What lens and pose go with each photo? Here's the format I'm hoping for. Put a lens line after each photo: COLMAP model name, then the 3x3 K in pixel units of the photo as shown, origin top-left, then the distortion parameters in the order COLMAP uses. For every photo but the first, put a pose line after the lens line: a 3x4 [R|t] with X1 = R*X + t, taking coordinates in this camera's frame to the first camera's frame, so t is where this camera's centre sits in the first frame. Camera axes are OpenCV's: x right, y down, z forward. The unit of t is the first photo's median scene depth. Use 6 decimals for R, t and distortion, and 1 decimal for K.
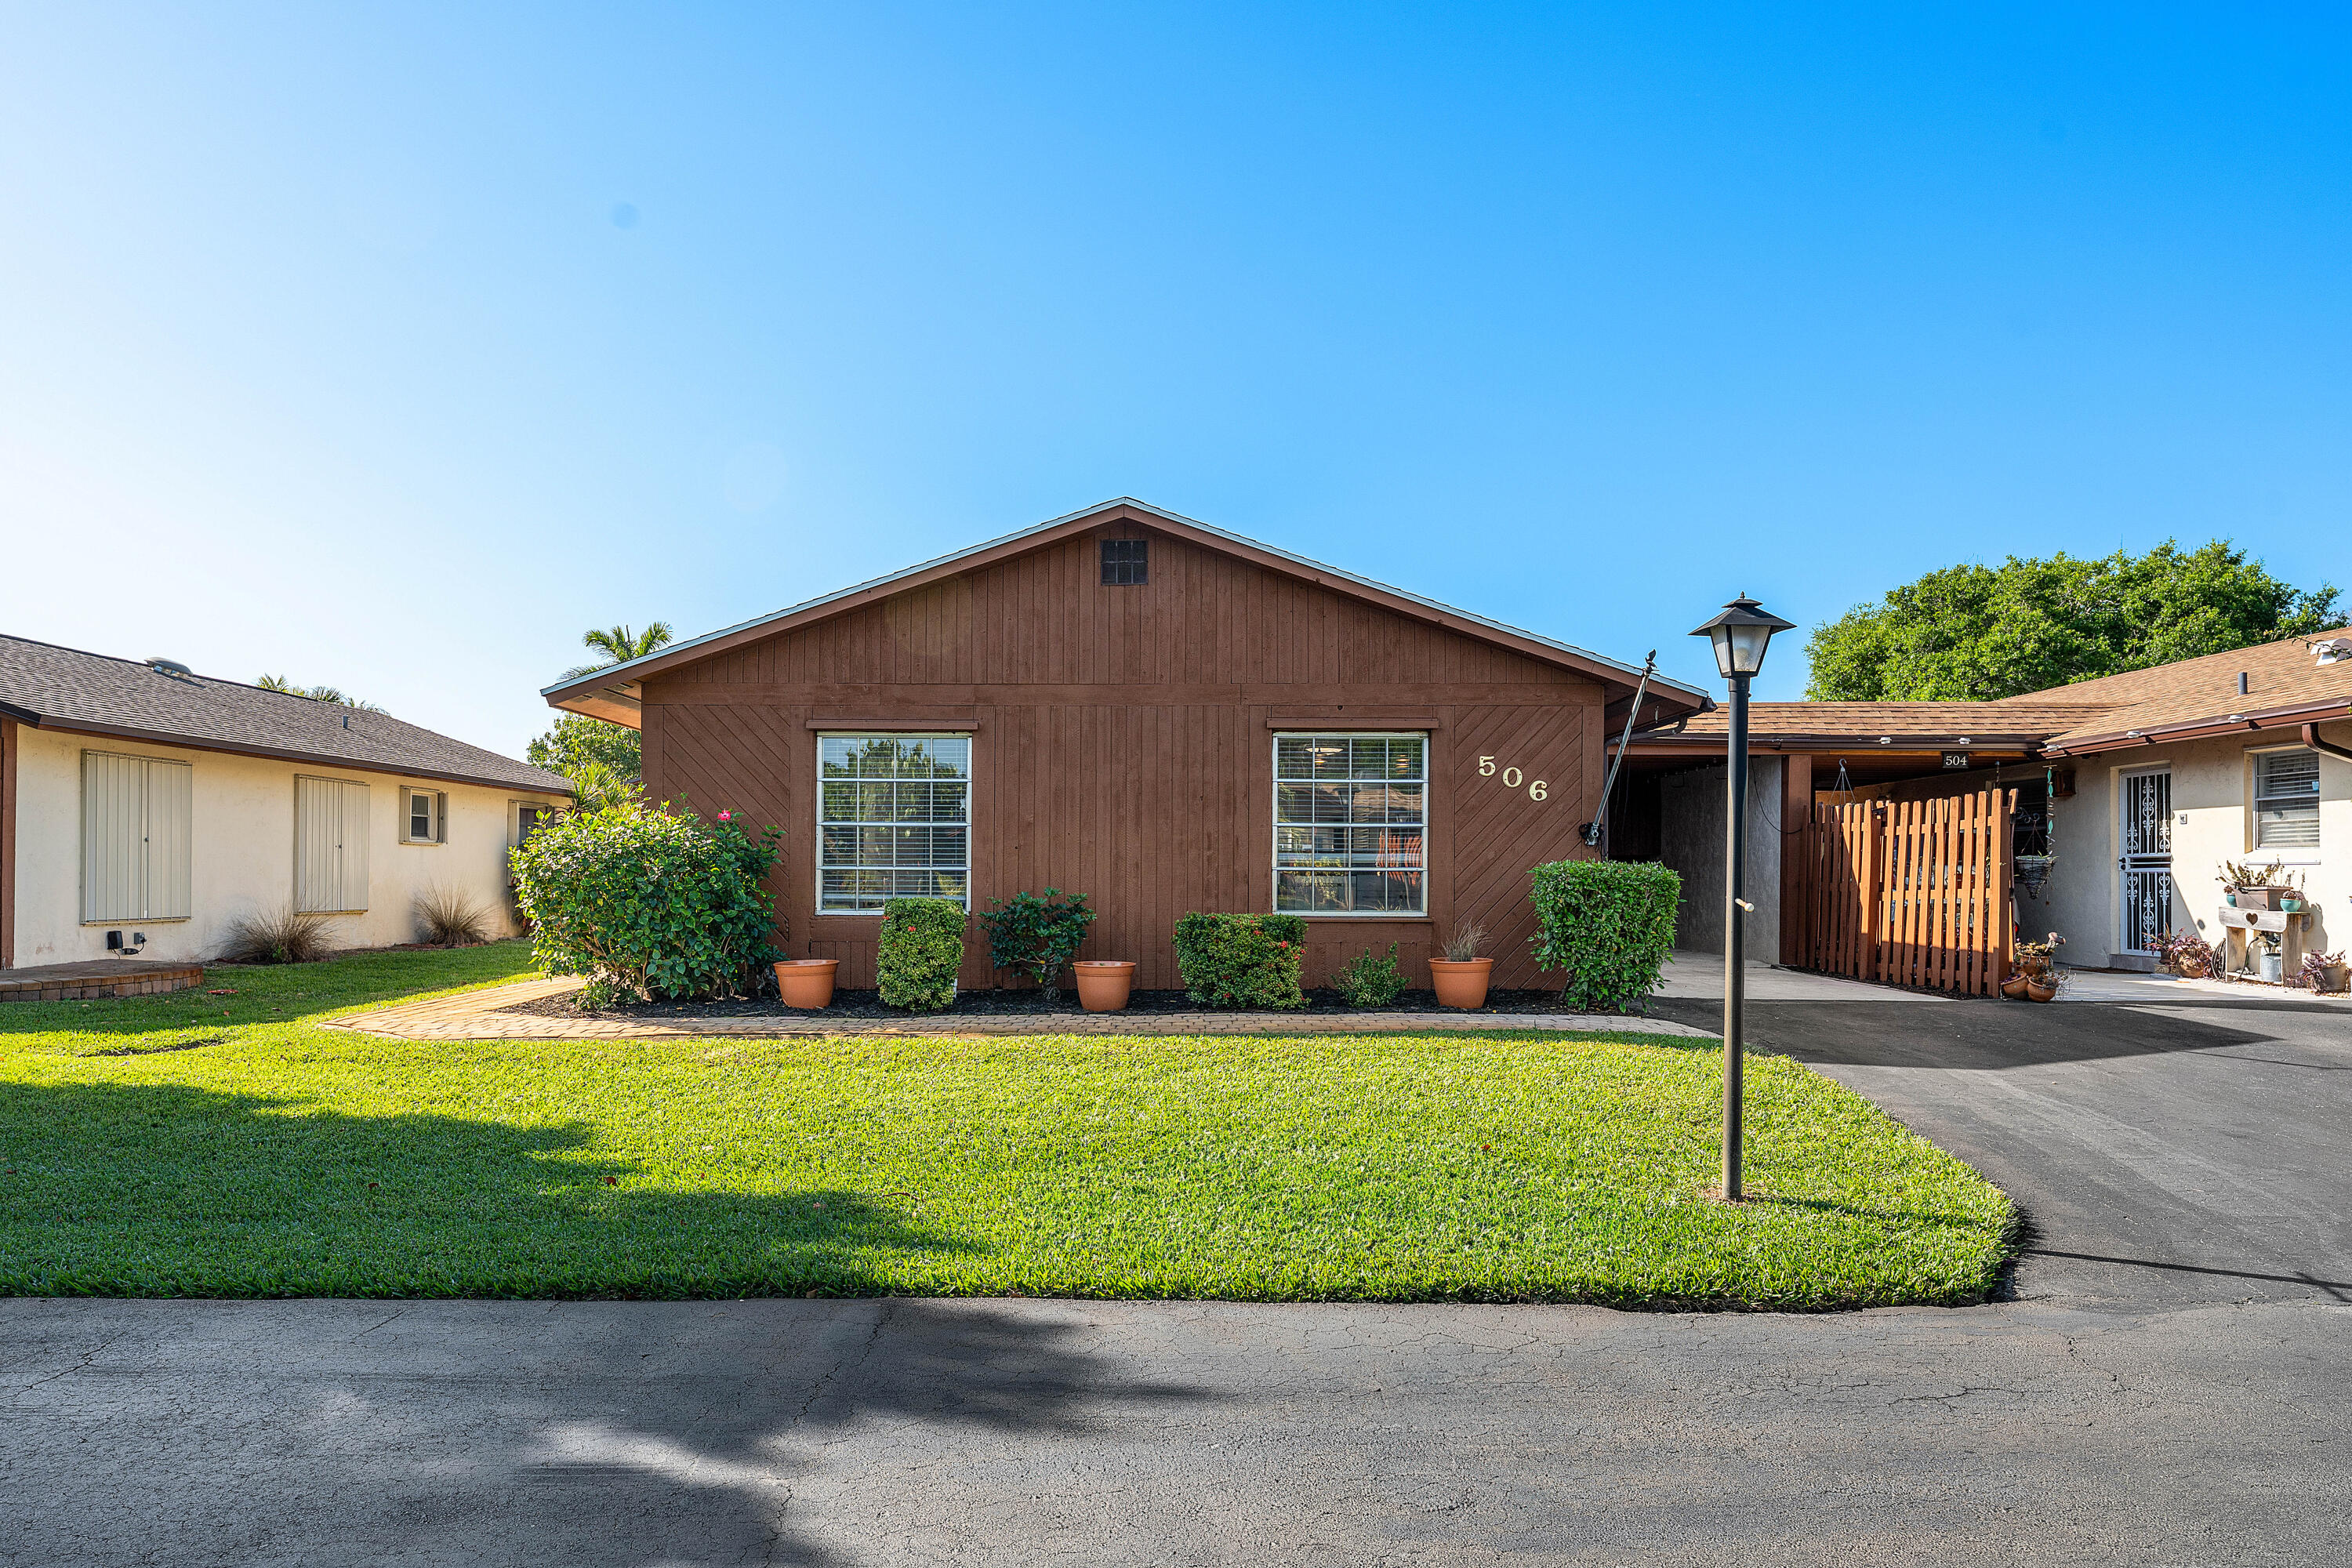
lens RADIAL K [[1558.0, 0, 1167.5], [0, 1558.0, 864.9], [0, 0, 1]] dist [-0.016215, 0.005719]
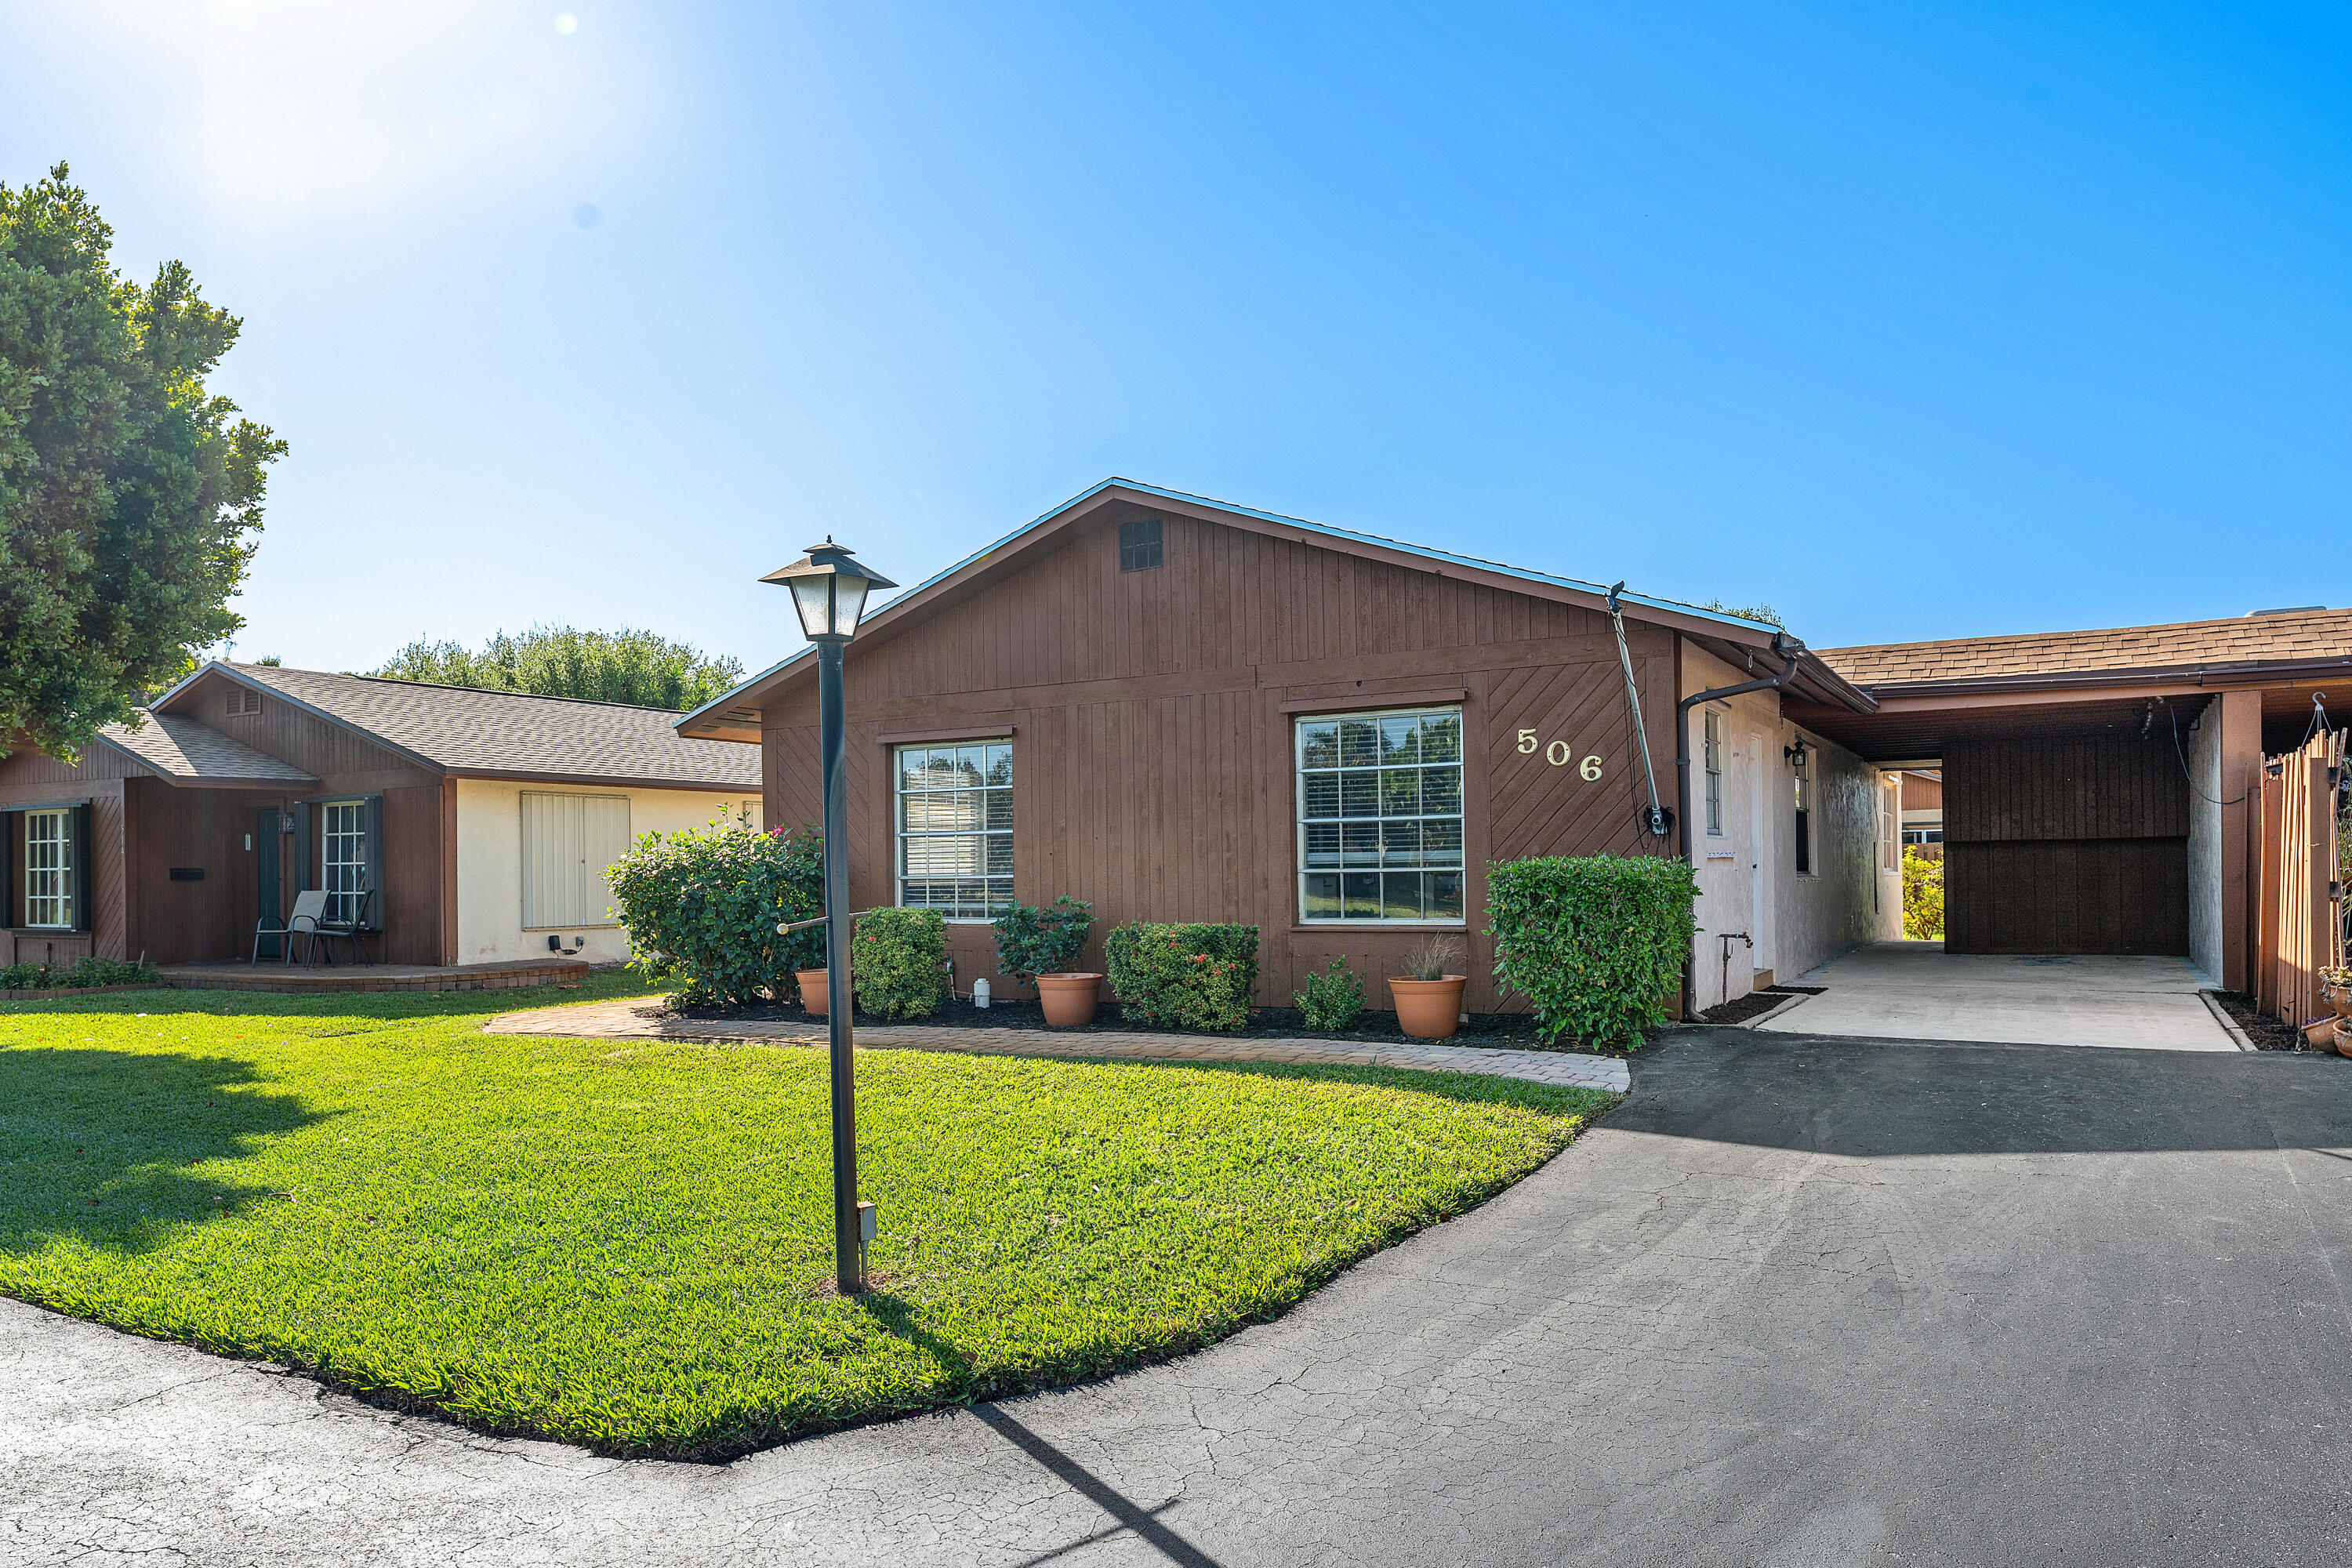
lens RADIAL K [[1558.0, 0, 1172.9], [0, 1558.0, 872.5], [0, 0, 1]] dist [-0.016215, 0.005719]
pose [[0.868969, -0.016803, -0.494581, 0.446283], [0.020036, 0.999799, 0.001236, 0.000711], [0.494461, -0.010983, 0.869131, 0.197065]]
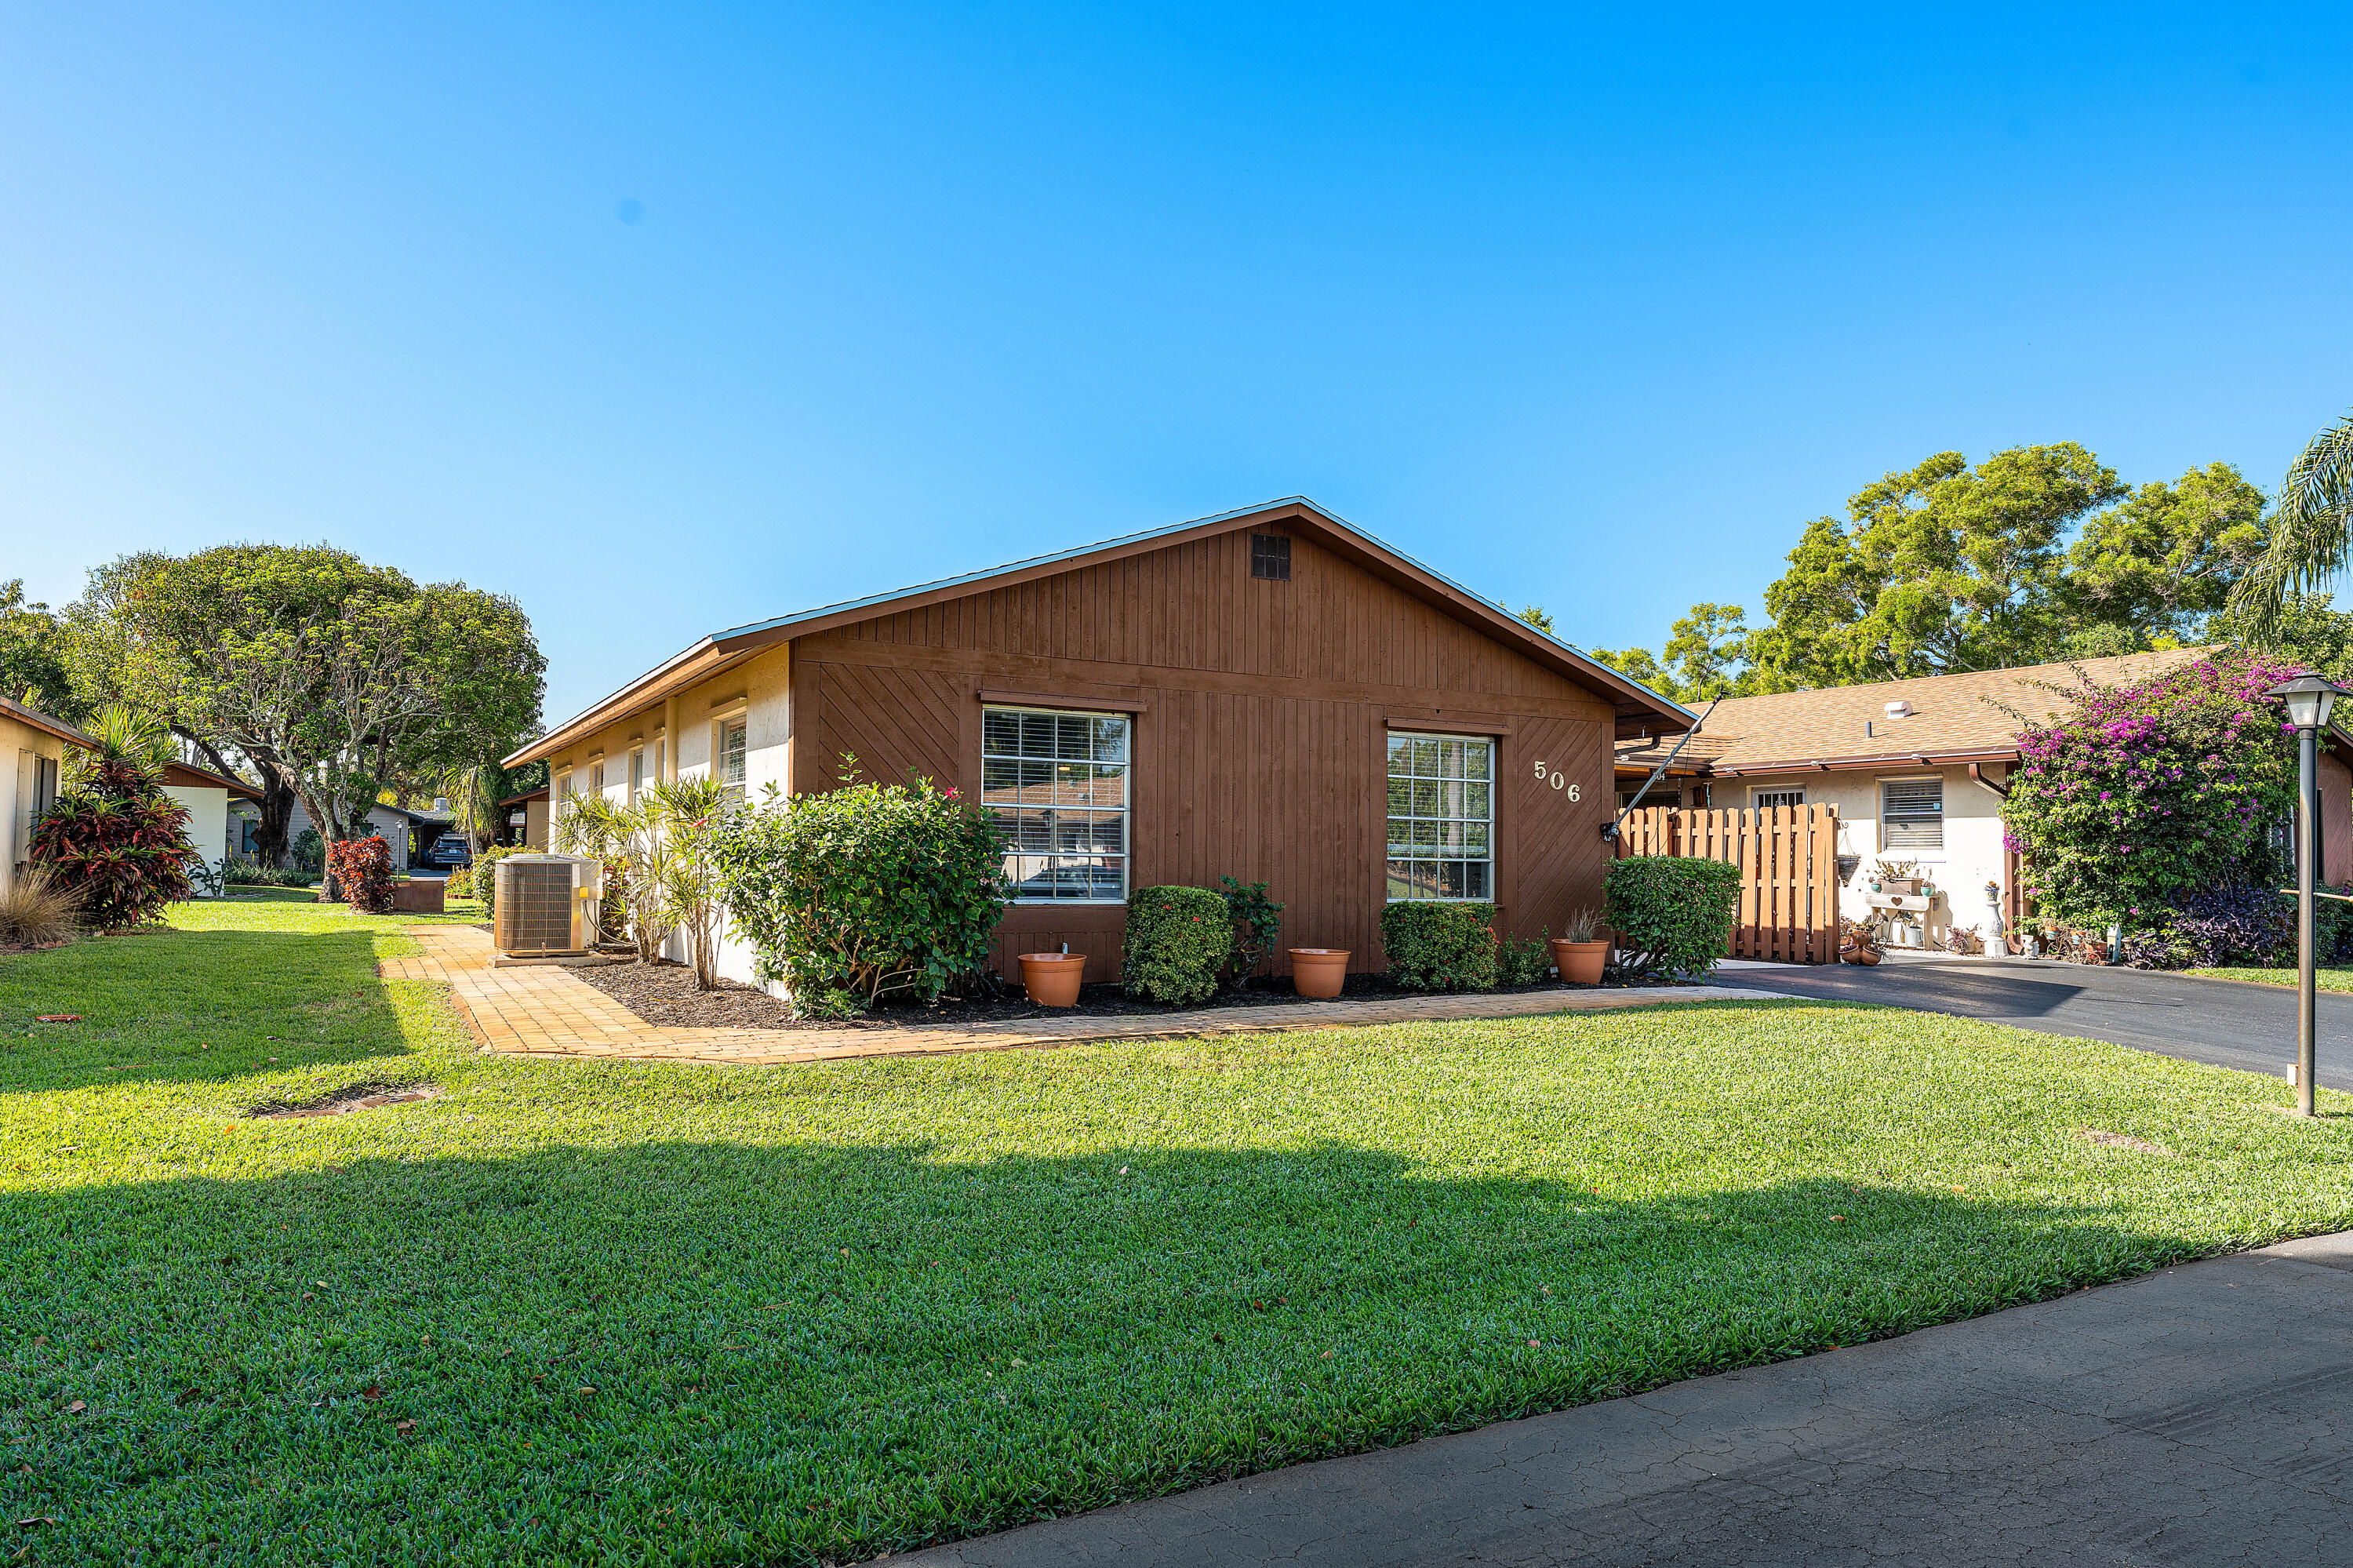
lens RADIAL K [[1488.4, 0, 1192.6], [0, 1488.4, 780.7], [0, 0, 1]] dist [-0.018232, 0.000734]
pose [[0.872452, 0.035914, 0.487378, -0.545065], [-0.013143, 0.998660, -0.050061, 0.001966], [-0.488522, 0.037270, 0.871755, 0.177466]]
